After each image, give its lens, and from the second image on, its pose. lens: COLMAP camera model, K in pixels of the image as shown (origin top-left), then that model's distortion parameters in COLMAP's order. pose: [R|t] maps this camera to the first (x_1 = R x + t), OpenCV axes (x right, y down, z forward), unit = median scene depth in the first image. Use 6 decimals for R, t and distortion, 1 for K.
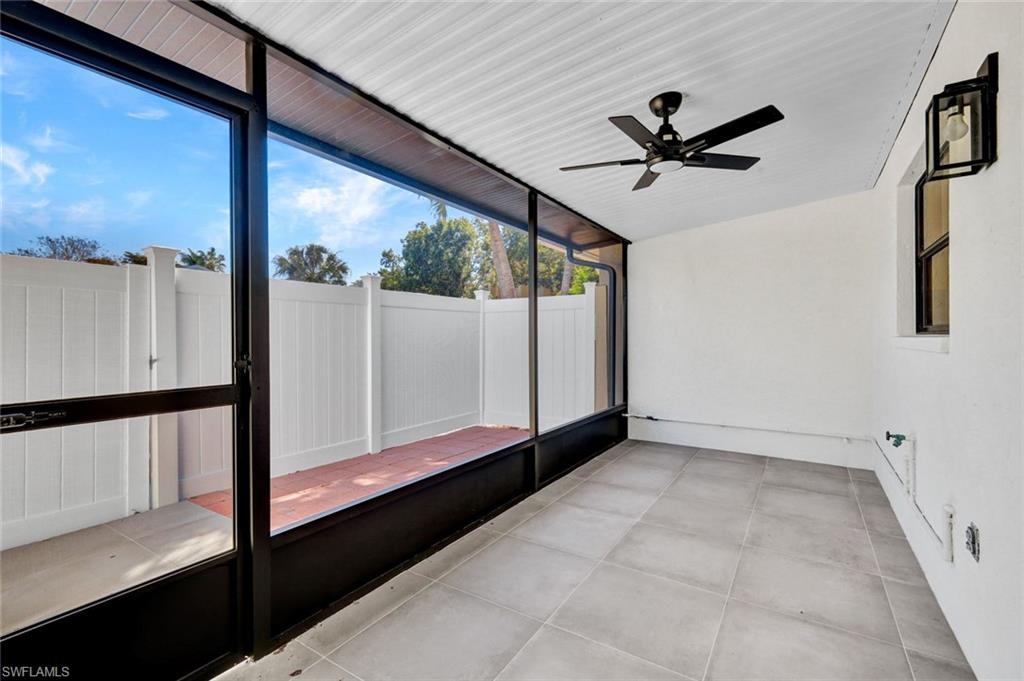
lens RADIAL K [[441.9, 0, 513.2], [0, 441.9, 337.2], [0, 0, 1]] dist [-0.001782, -0.000053]
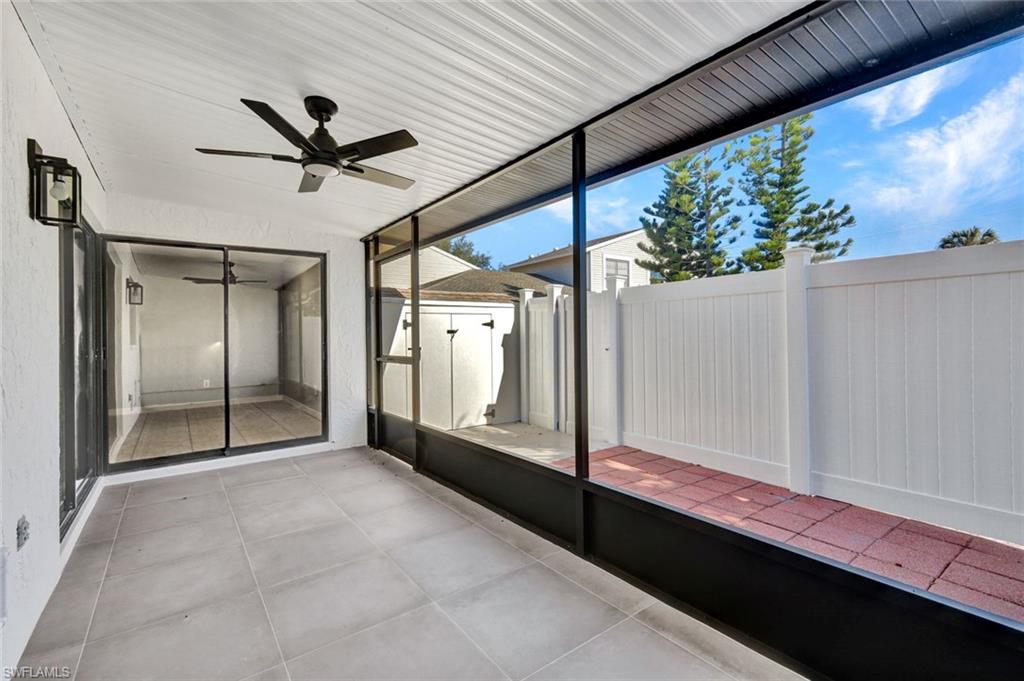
lens RADIAL K [[441.9, 0, 513.2], [0, 441.9, 337.2], [0, 0, 1]] dist [-0.001782, -0.000053]
pose [[-0.333047, 0.008017, -0.942876, 0.886568], [0.015354, 0.999877, 0.003078, -0.005619], [0.942785, -0.013451, -0.333130, 1.343075]]
